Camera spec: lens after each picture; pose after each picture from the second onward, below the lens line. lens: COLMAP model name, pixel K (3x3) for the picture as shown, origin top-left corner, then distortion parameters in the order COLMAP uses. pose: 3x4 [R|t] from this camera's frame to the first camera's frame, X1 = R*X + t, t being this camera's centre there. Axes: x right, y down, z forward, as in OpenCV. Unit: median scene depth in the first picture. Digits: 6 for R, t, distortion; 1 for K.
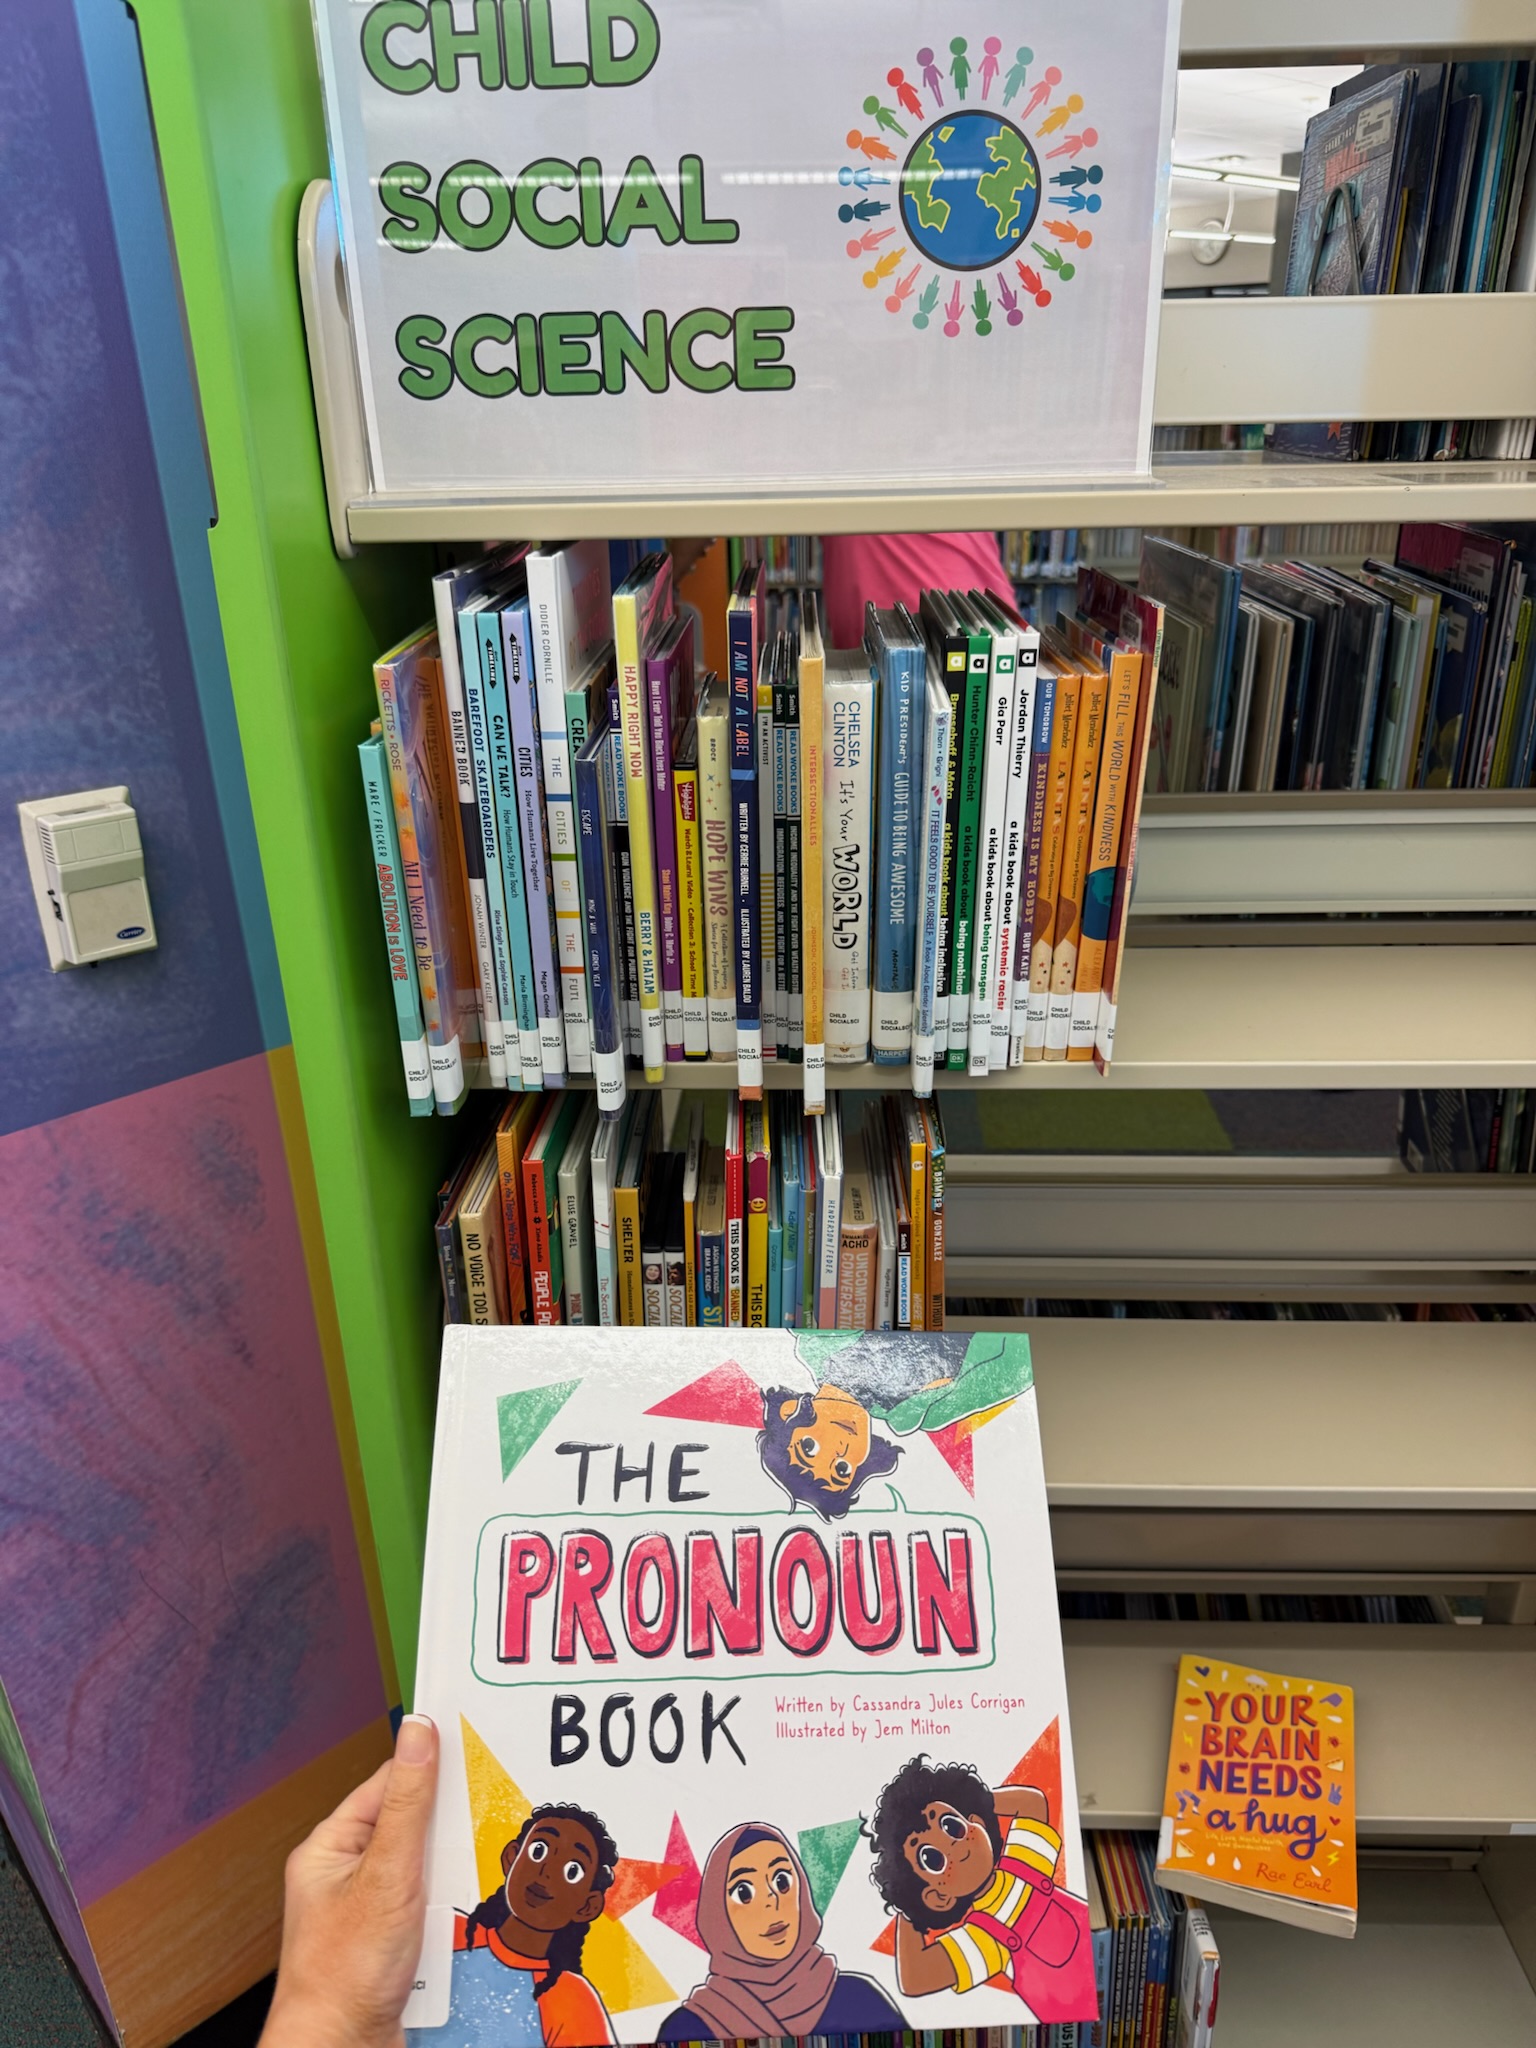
lens RADIAL K [[1426.6, 0, 723.8], [0, 1426.6, 1013.5], [0, 0, 1]] dist [0.003698, -0.030746]
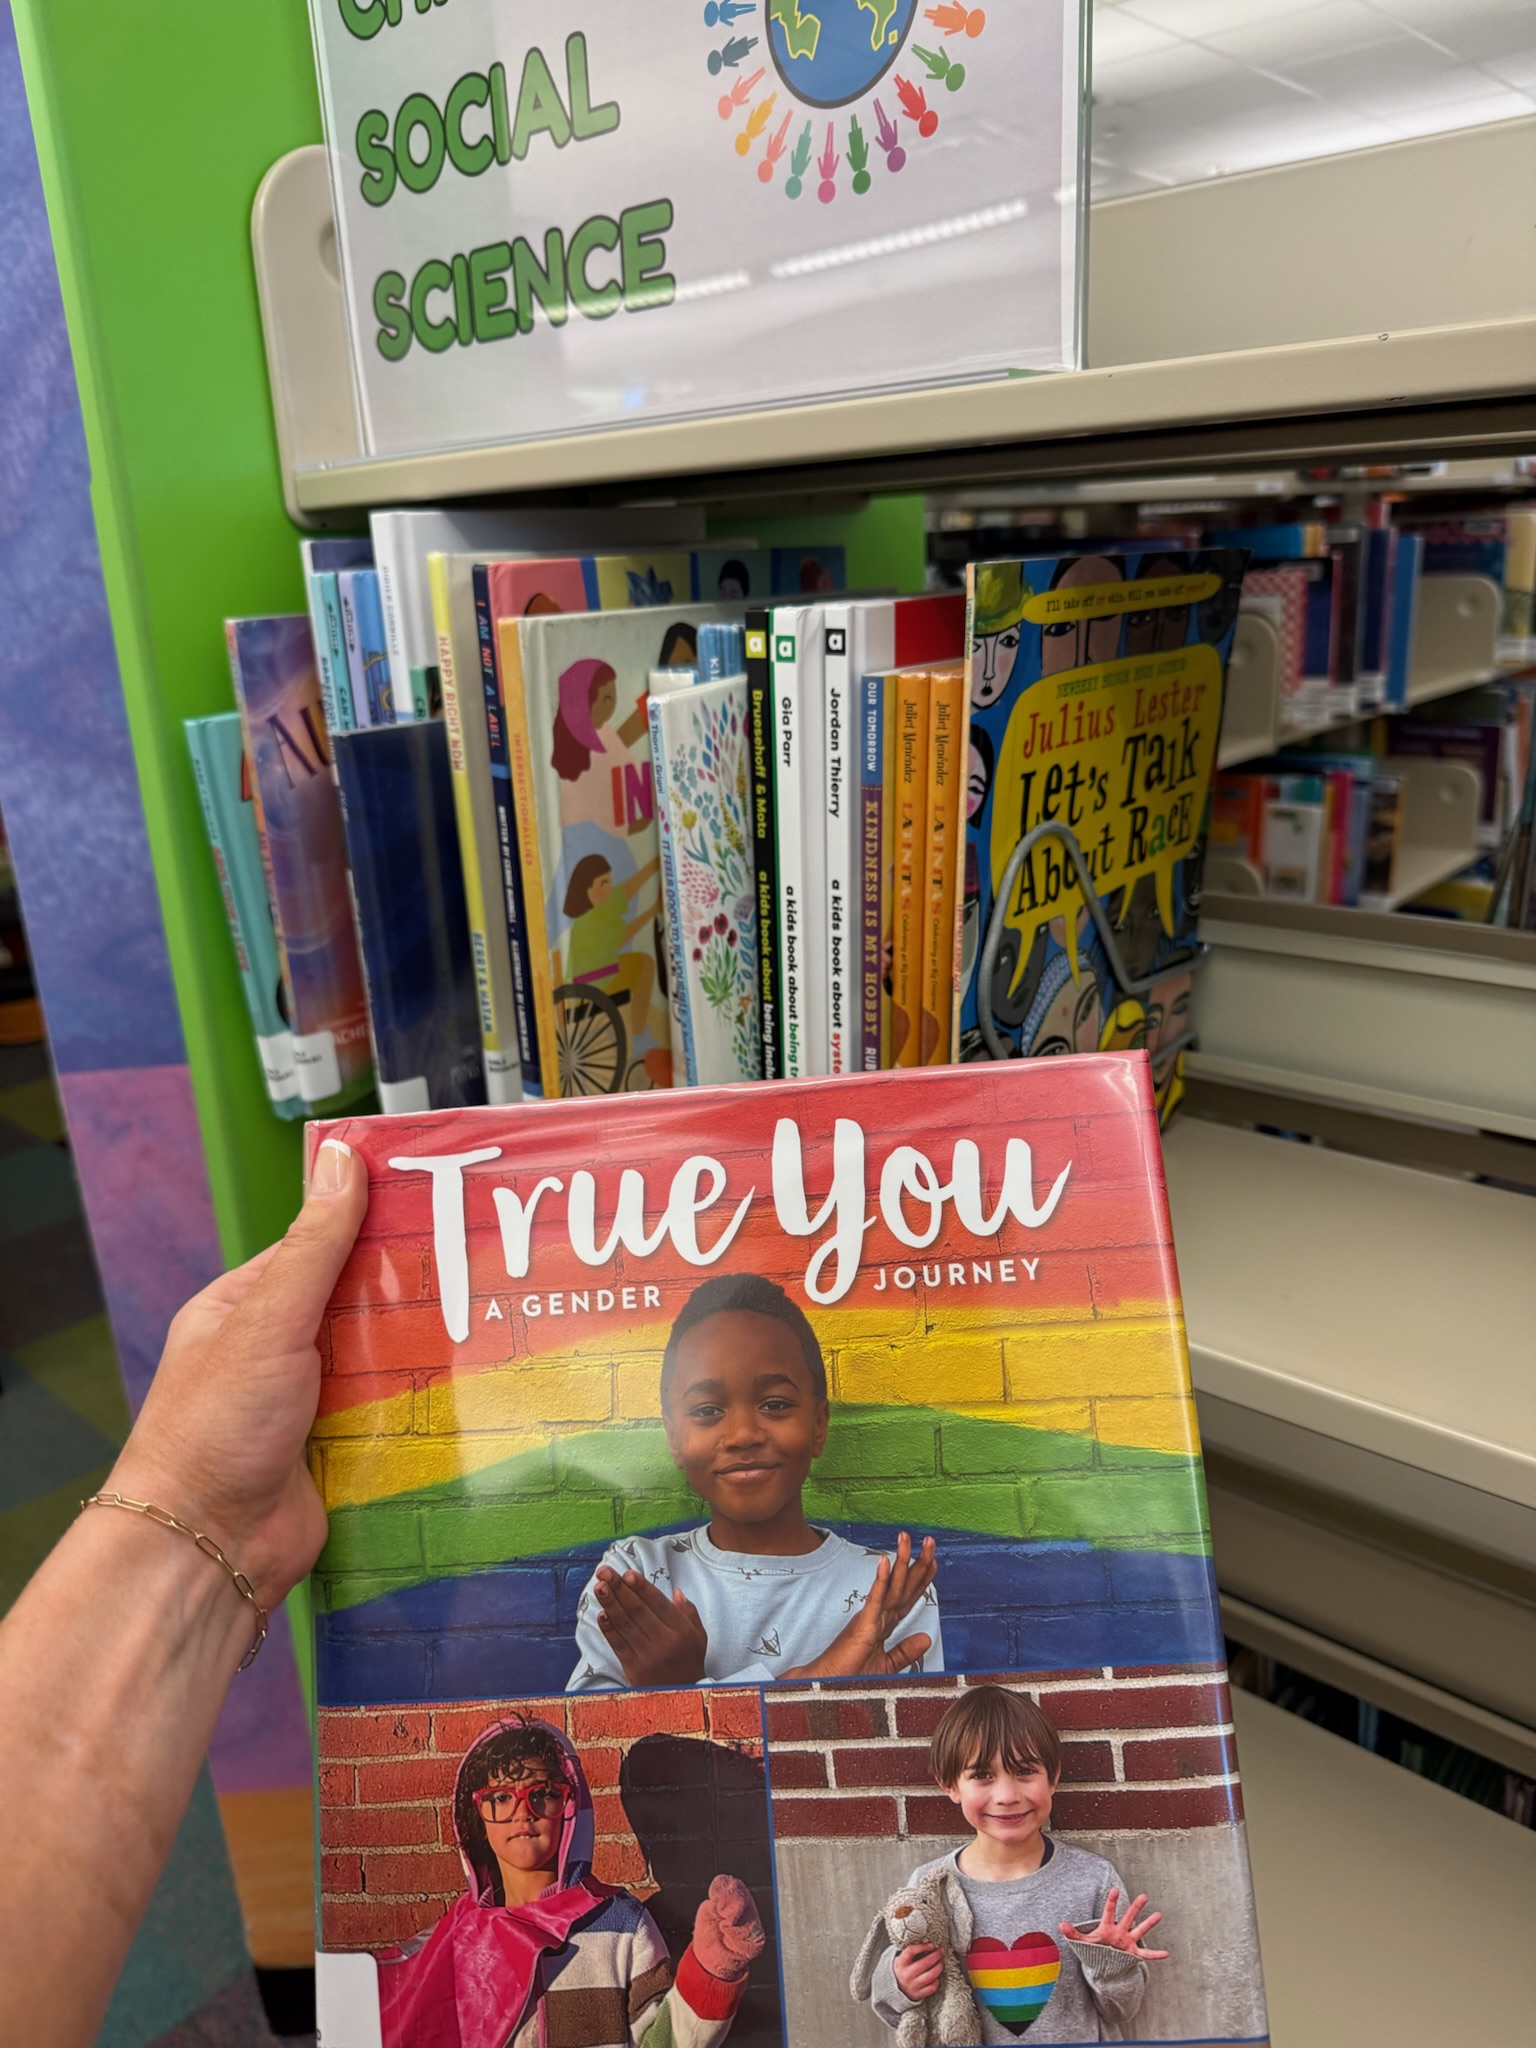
lens RADIAL K [[1426.6, 0, 747.3], [0, 1426.6, 1020.3], [0, 0, 1]] dist [0.003698, -0.030746]
pose [[0.781819, 0.182858, -0.596089, 0.633747], [-0.222919, 0.974814, 0.006661, -0.067059], [0.582294, 0.127672, 0.802891, 0.451008]]
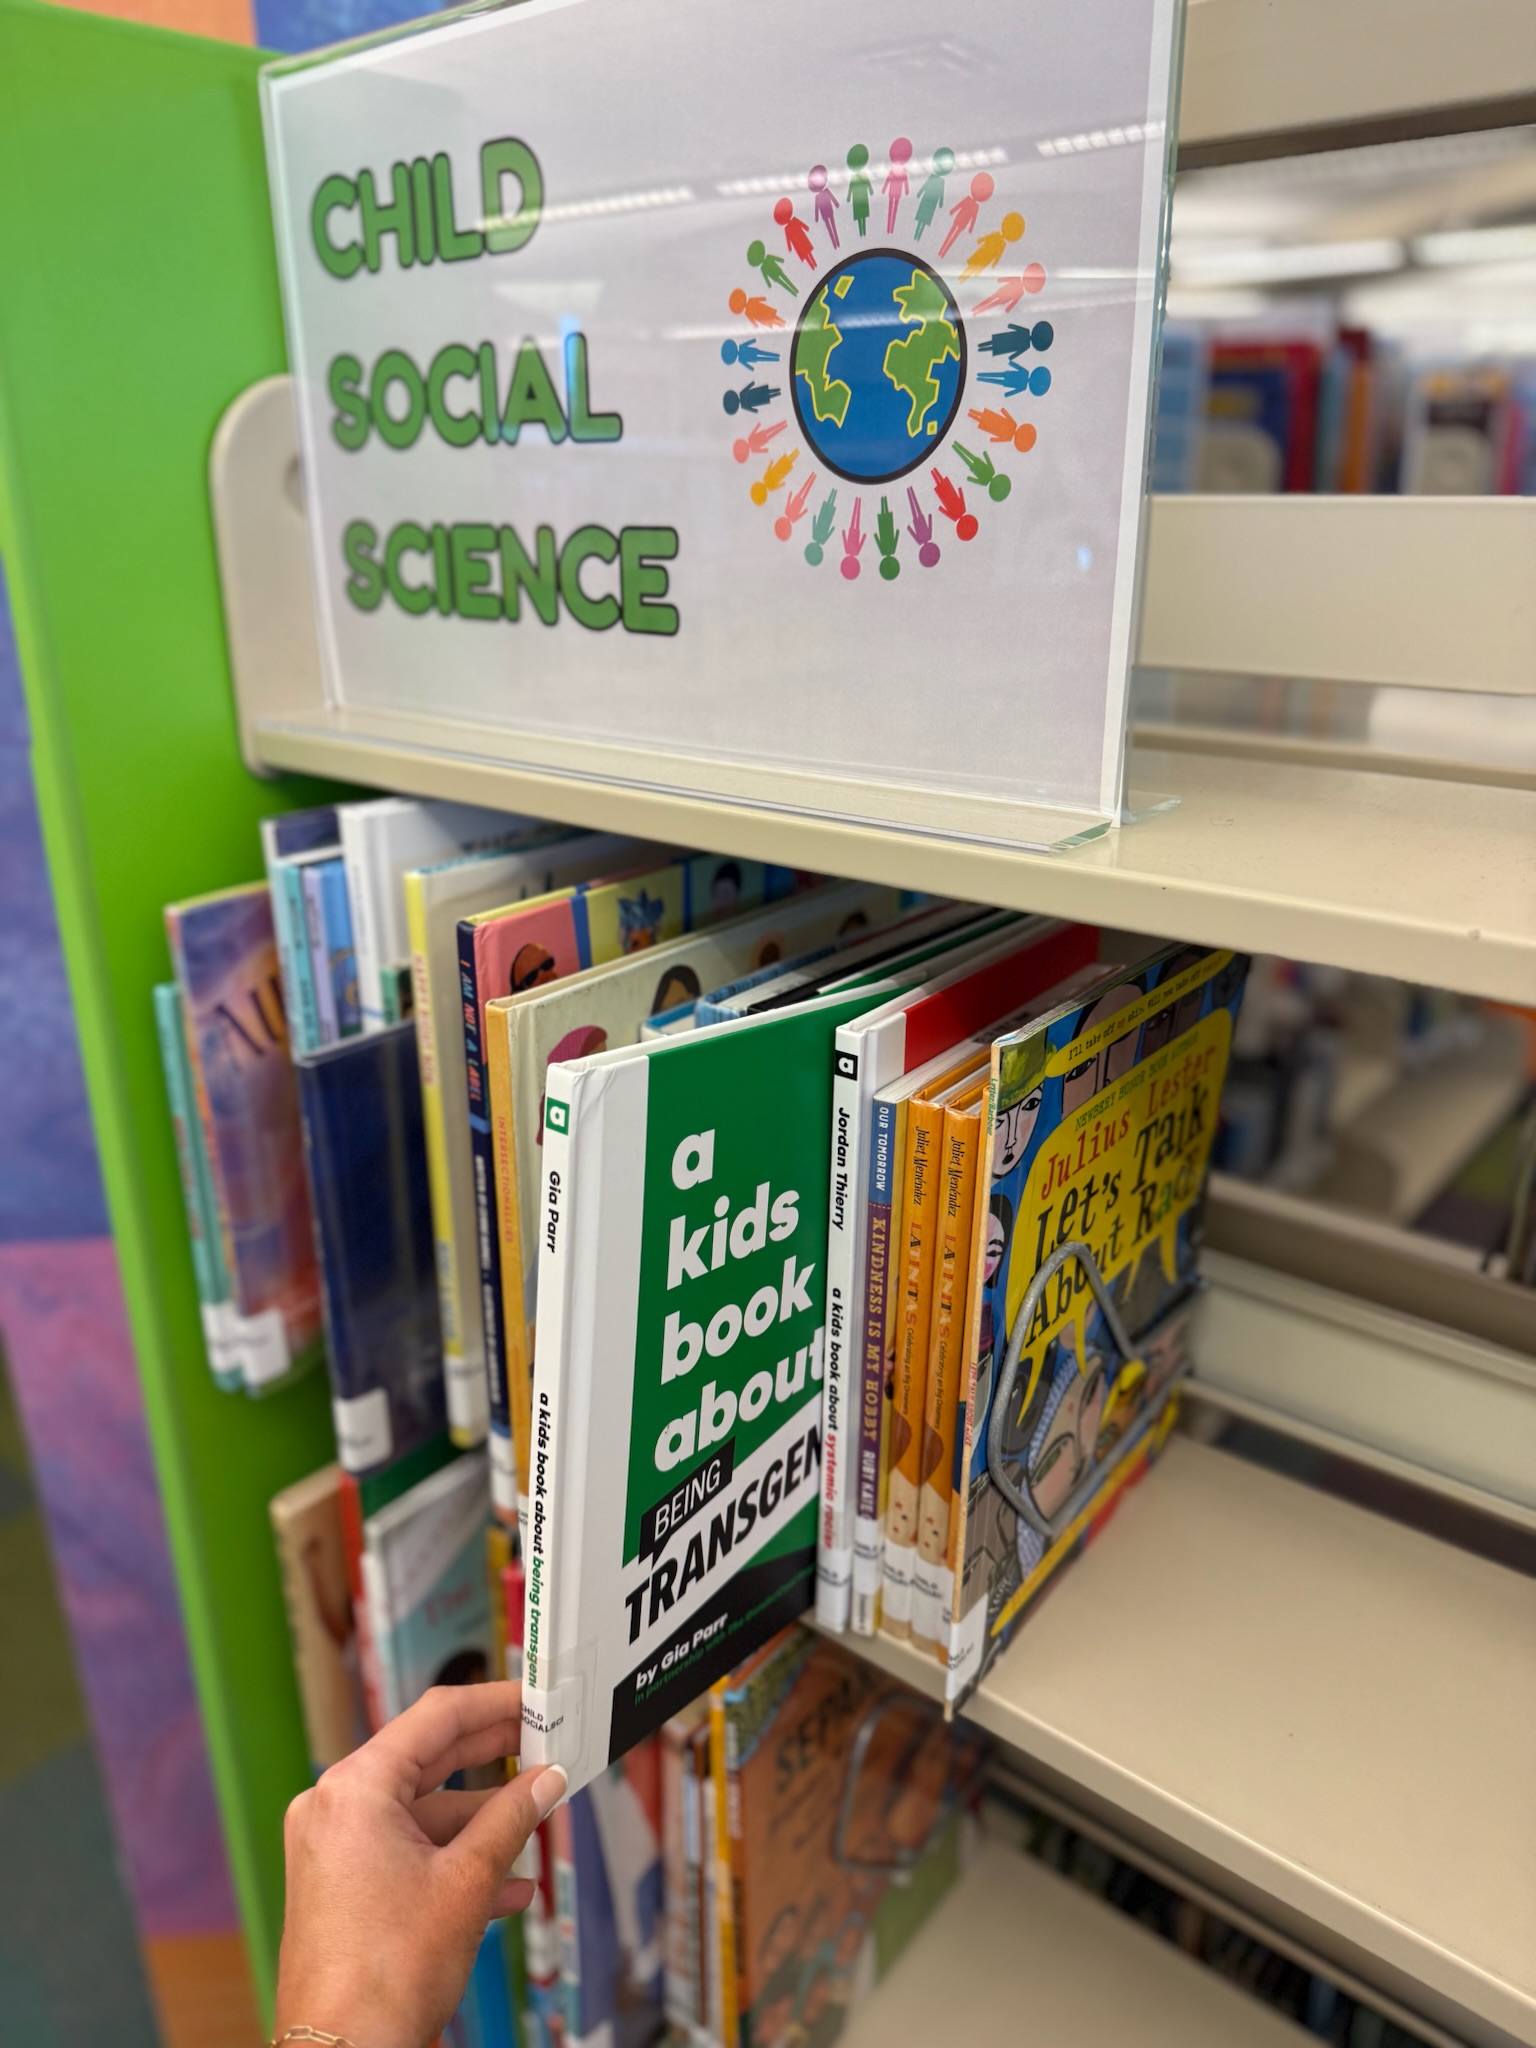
lens RADIAL K [[1426.6, 0, 750.3], [0, 1426.6, 1019.8], [0, 0, 1]] dist [0.003698, -0.030746]
pose [[0.806368, 0.220036, -0.548958, 0.536848], [-0.247354, 0.968605, 0.024901, -0.278089], [0.537202, 0.115708, 0.835479, 0.437012]]
